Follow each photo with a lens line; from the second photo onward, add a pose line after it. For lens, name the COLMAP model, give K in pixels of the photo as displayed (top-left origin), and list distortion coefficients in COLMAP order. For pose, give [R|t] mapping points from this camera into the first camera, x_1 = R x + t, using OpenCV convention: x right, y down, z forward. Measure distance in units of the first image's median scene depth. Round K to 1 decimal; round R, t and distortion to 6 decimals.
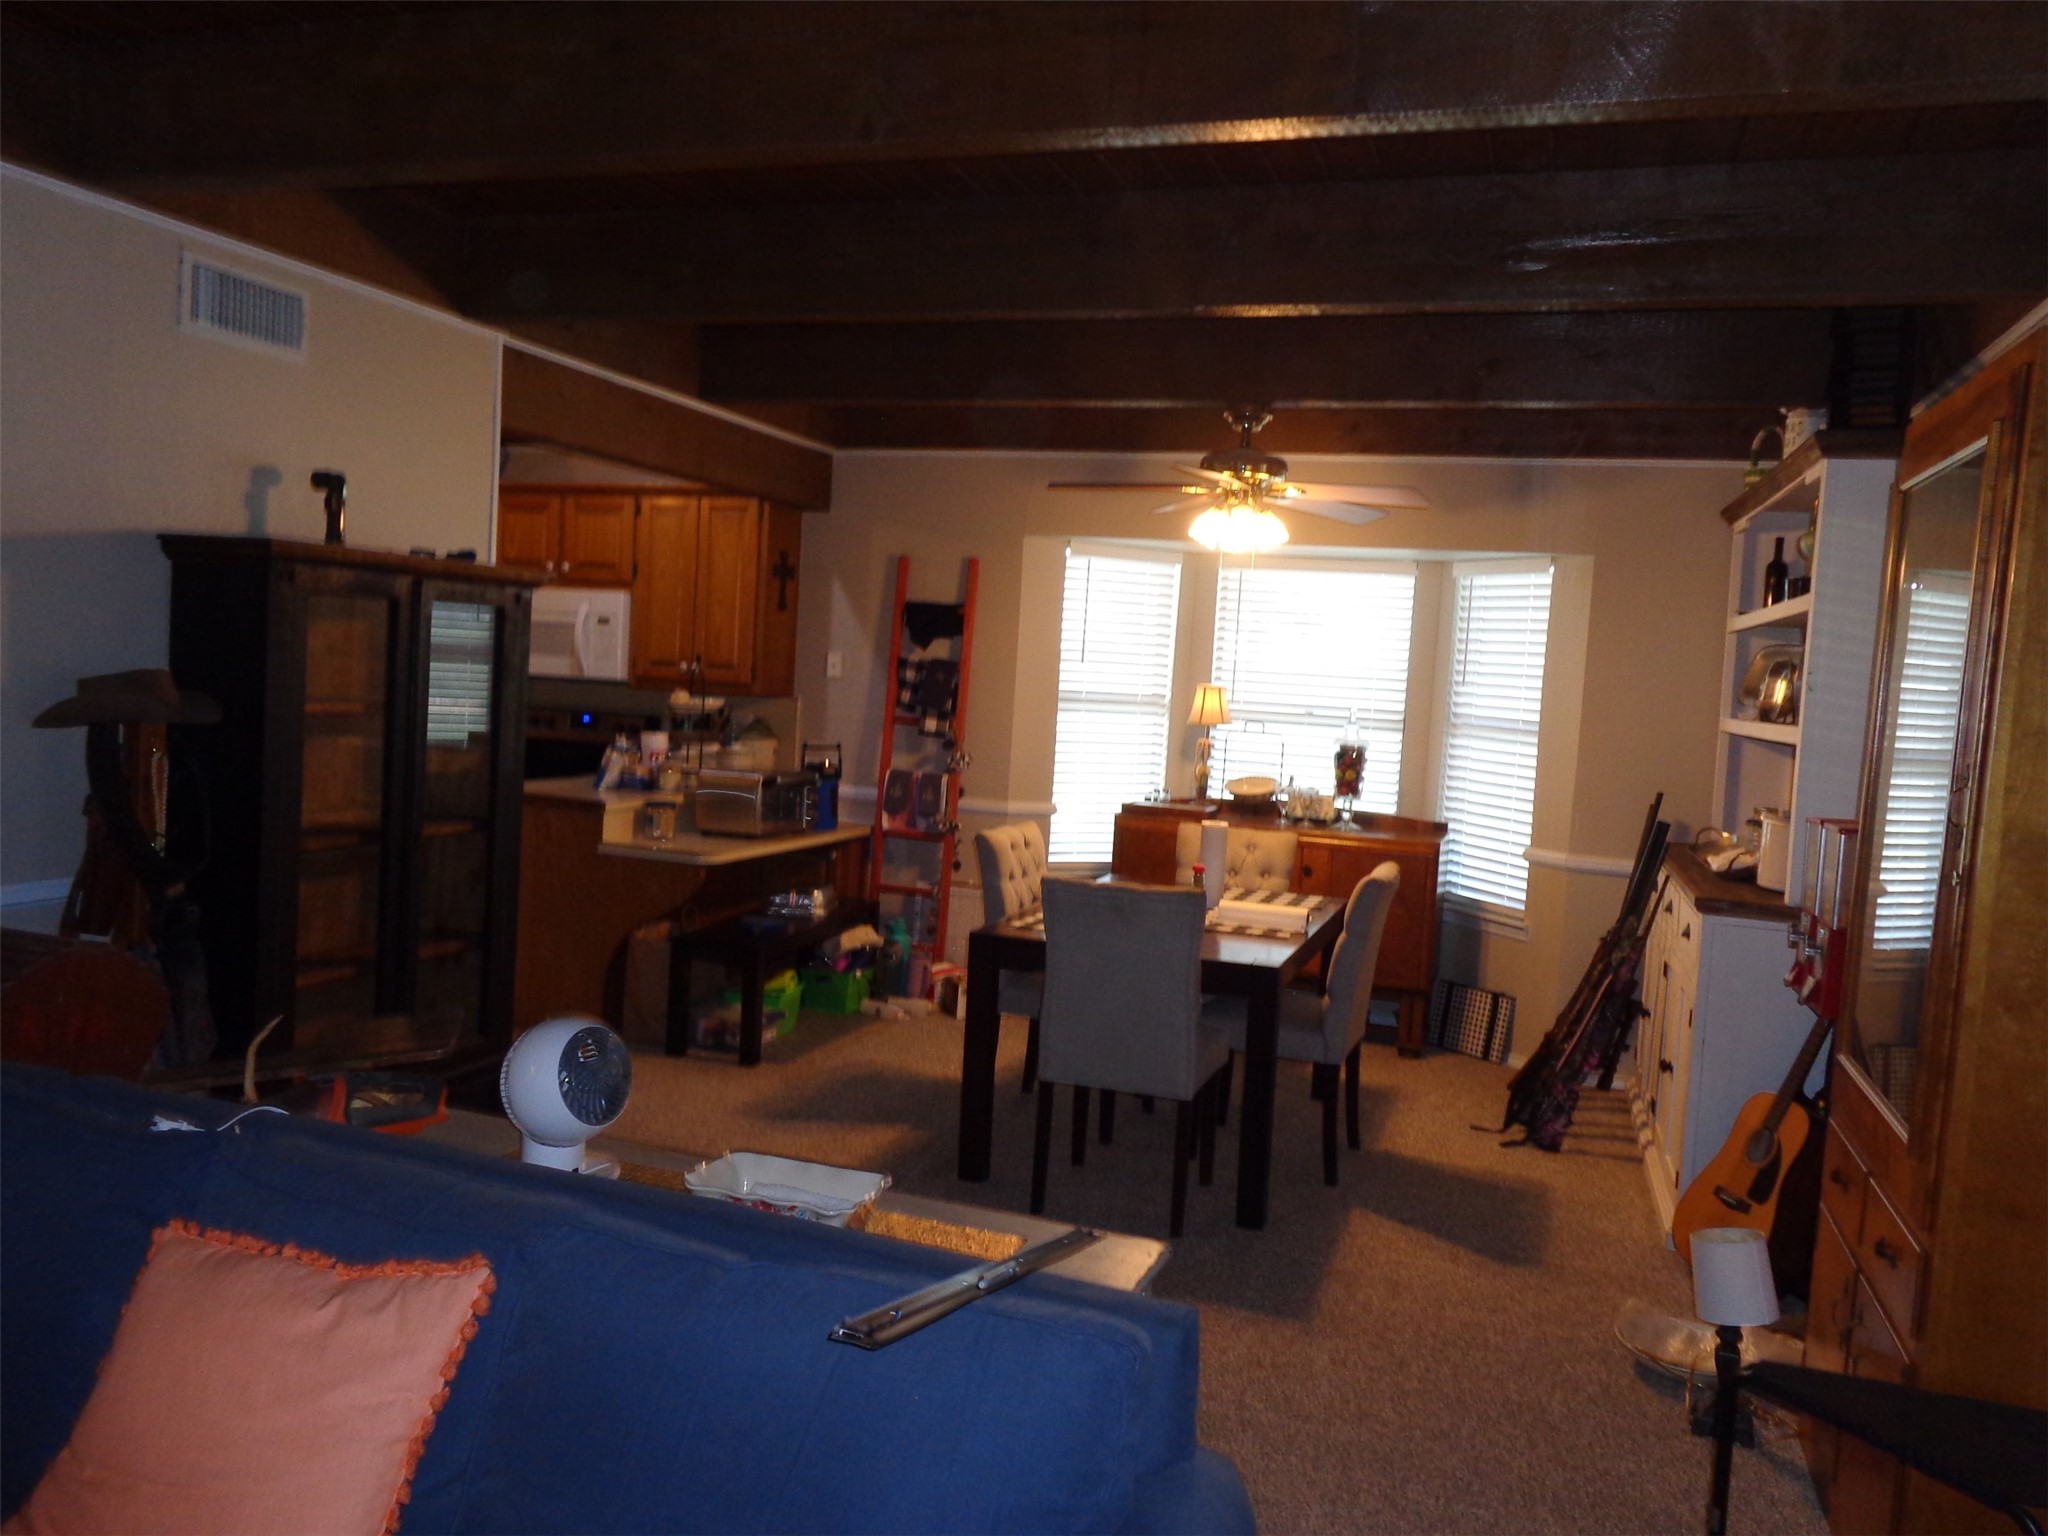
lens RADIAL K [[1543.3, 0, 1026.8], [0, 1543.3, 767.3], [0, 0, 1]] dist [0.003685, 0.008047]
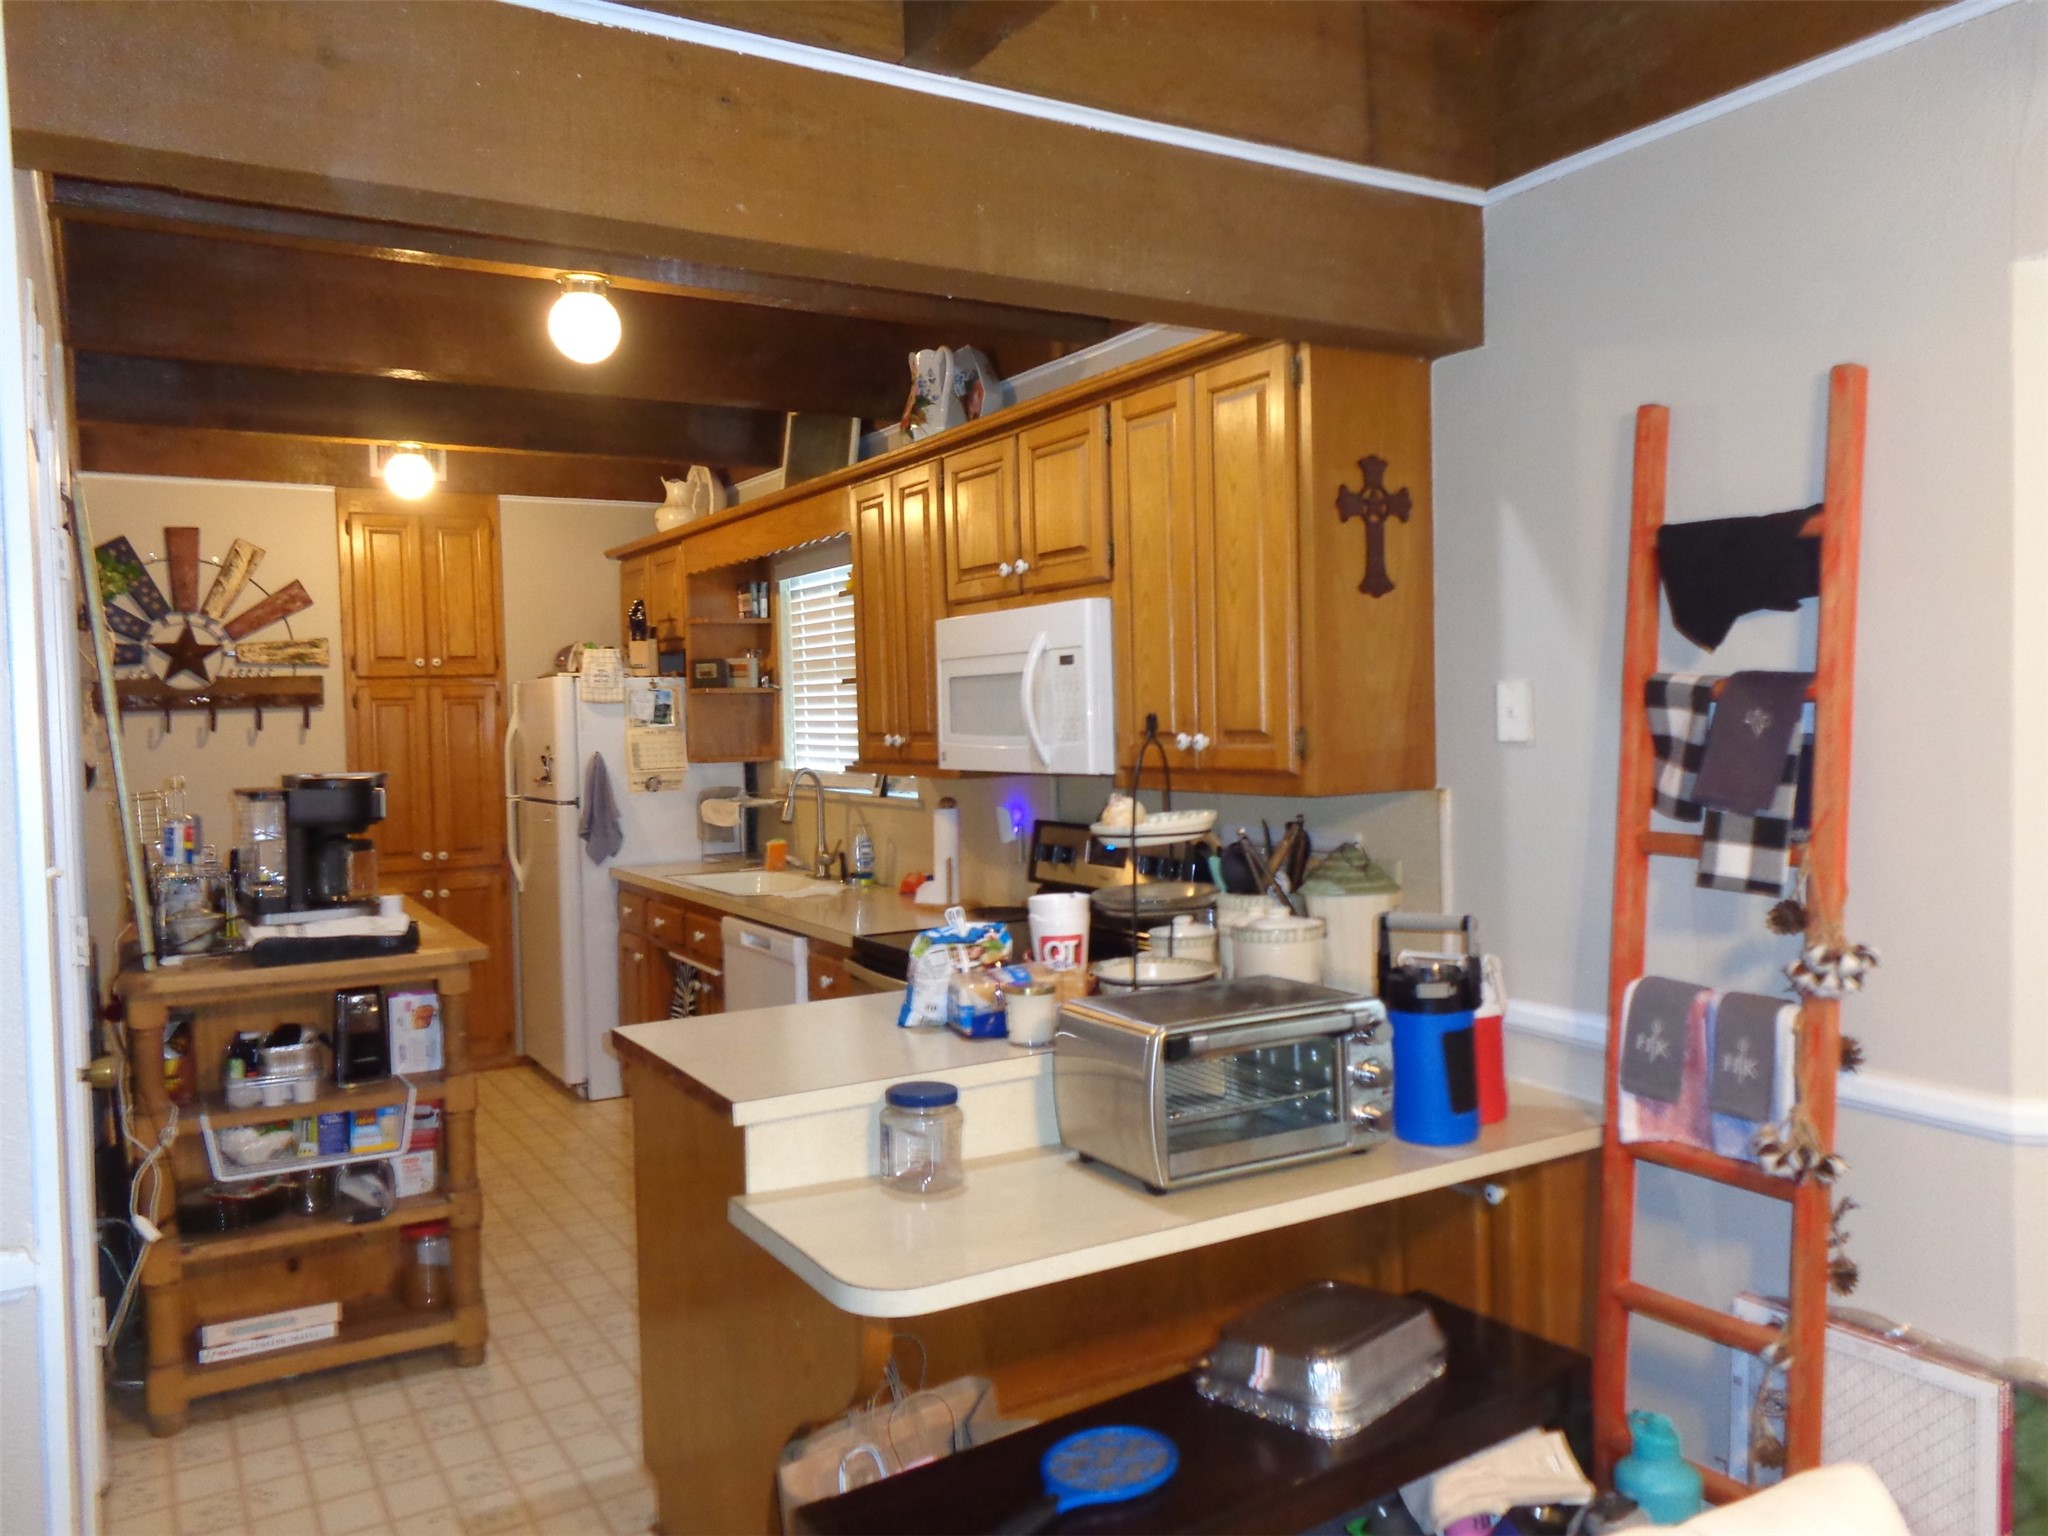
lens RADIAL K [[1543.3, 0, 1032.6], [0, 1543.3, 778.0], [0, 0, 1]] dist [0.003685, 0.008047]
pose [[0.766796, -0.053342, -0.639670, 0.040370], [0.030343, 0.998439, -0.046886, -0.033968], [0.641173, 0.016542, 0.767218, 0.618395]]
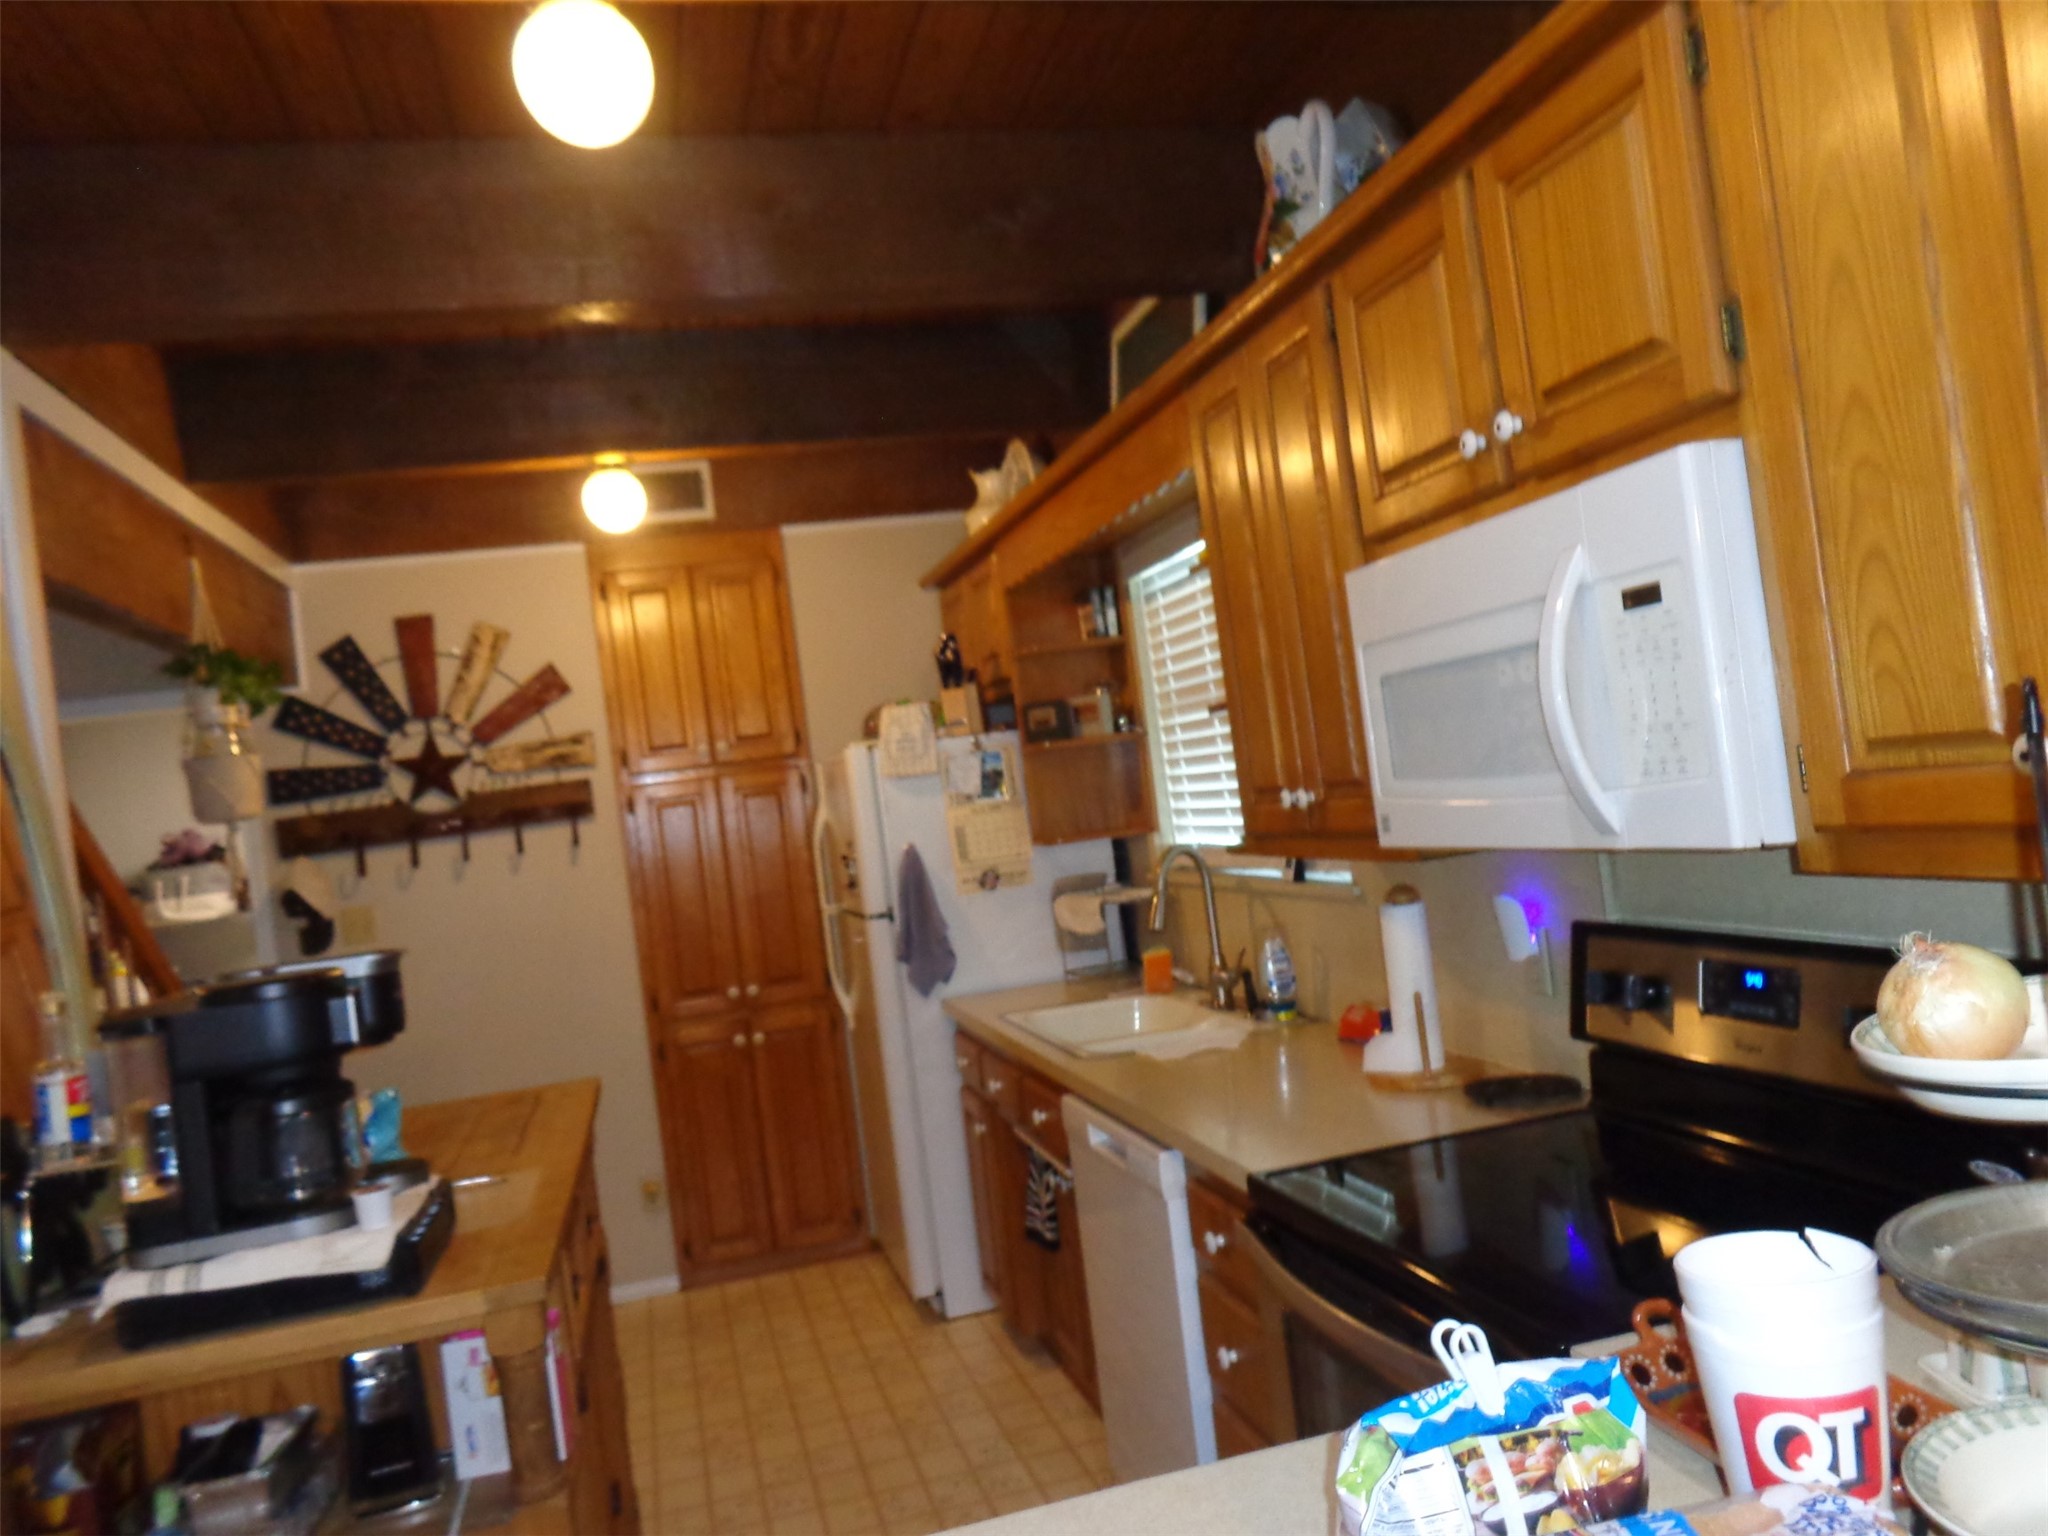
lens RADIAL K [[1543.3, 0, 1027.8], [0, 1543.3, 767.8], [0, 0, 1]] dist [0.003685, 0.008047]
pose [[0.541936, -0.143042, -0.828157, -0.142759], [0.108694, 0.989062, -0.099706, -0.059192], [0.833361, -0.035982, 0.551557, 0.817949]]
